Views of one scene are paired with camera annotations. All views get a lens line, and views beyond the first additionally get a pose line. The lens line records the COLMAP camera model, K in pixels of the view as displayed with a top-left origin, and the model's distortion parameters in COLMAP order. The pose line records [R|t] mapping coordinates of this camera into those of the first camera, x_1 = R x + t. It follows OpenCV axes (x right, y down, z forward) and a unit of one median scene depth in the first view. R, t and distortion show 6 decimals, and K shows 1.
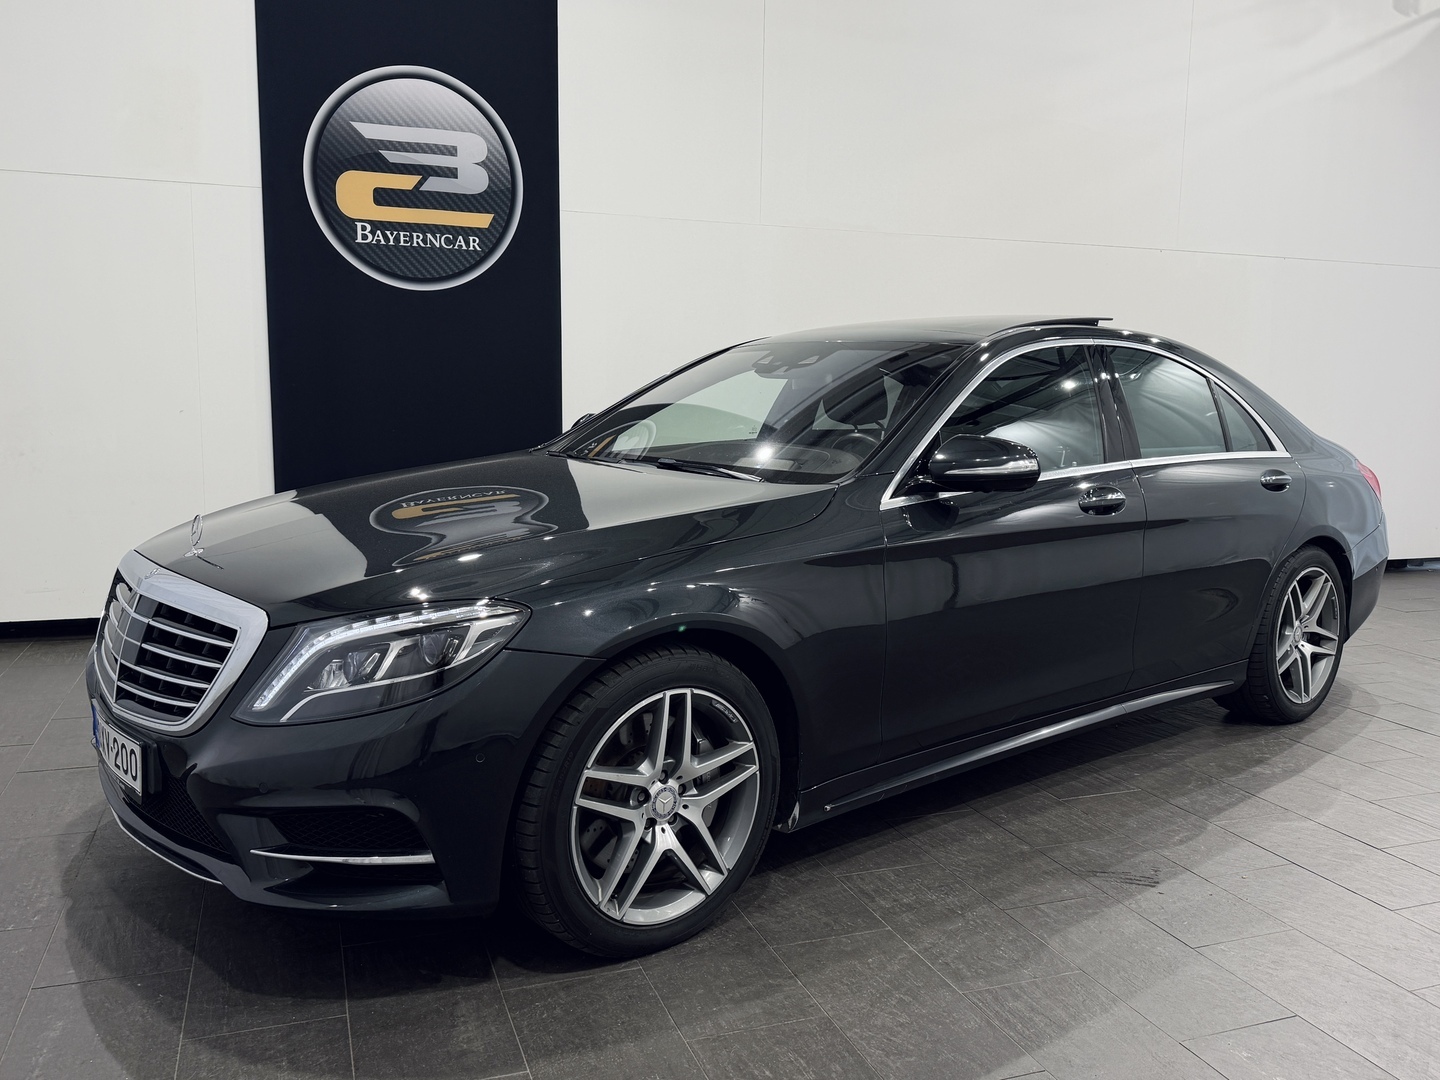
lens RADIAL K [[1184.3, 0, 721.8], [0, 1184.3, 542.7], [0, 0, 1]] dist [0.056000, -0.044195]
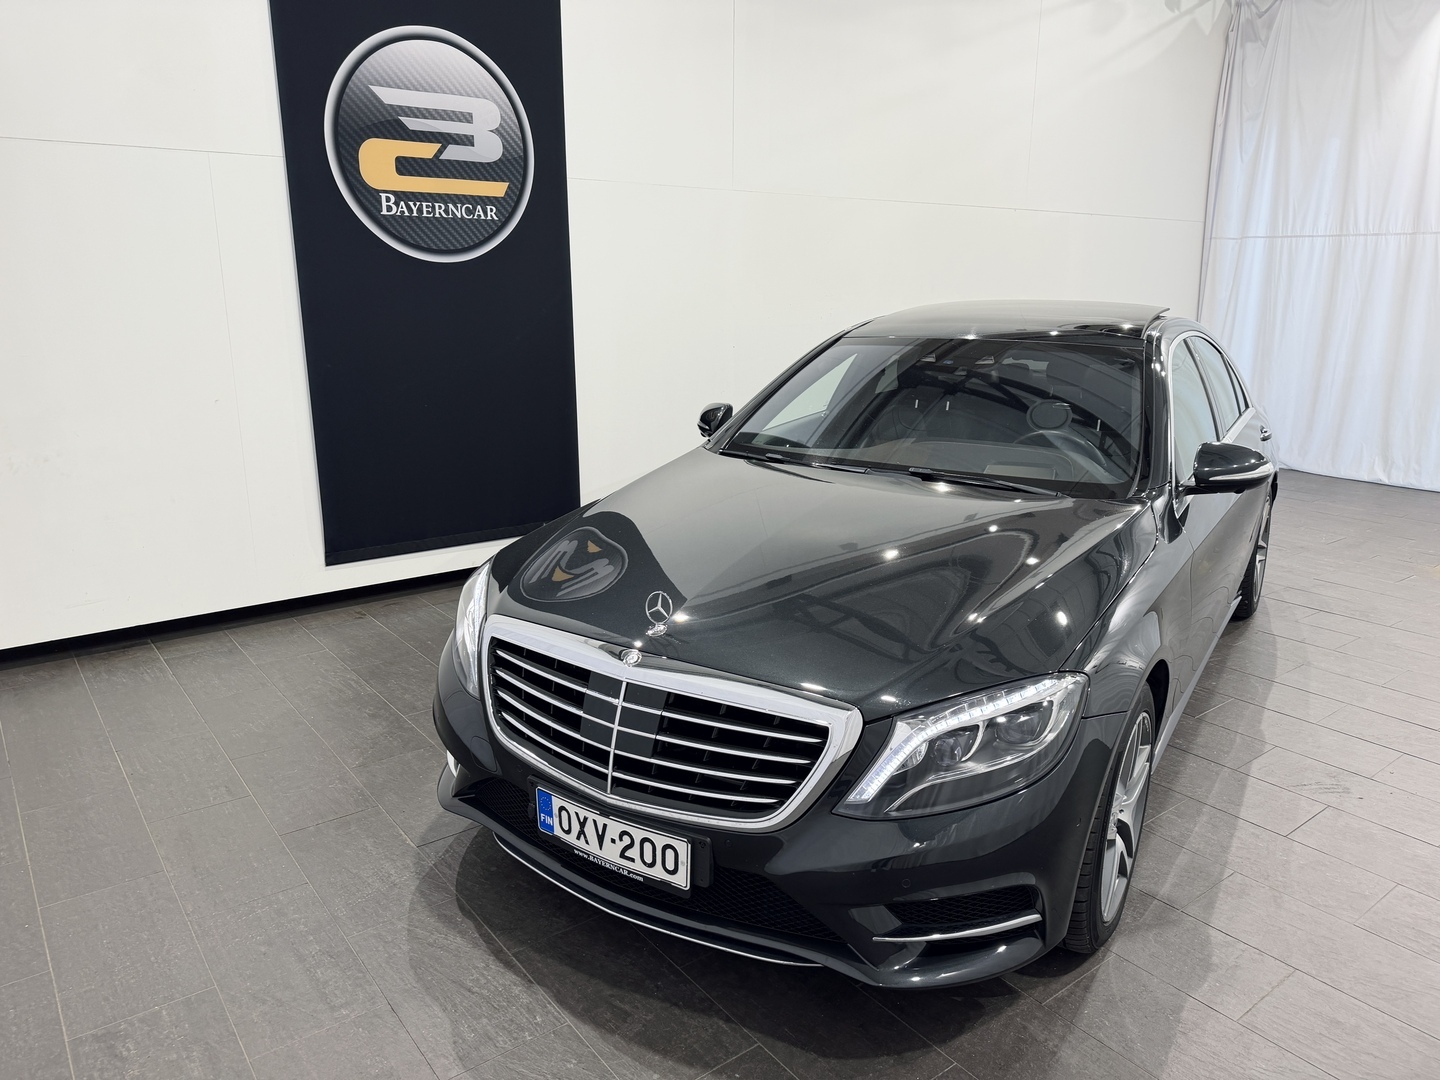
lens RADIAL K [[1032.6, 0, 713.2], [0, 1032.6, 524.8], [0, 0, 1]] dist [0.051276, -0.054420]
pose [[0.954958, -0.081548, 0.285317, -0.307260], [0.050259, 0.992055, 0.115329, -0.084232], [-0.292455, -0.095795, 0.951469, 0.090937]]
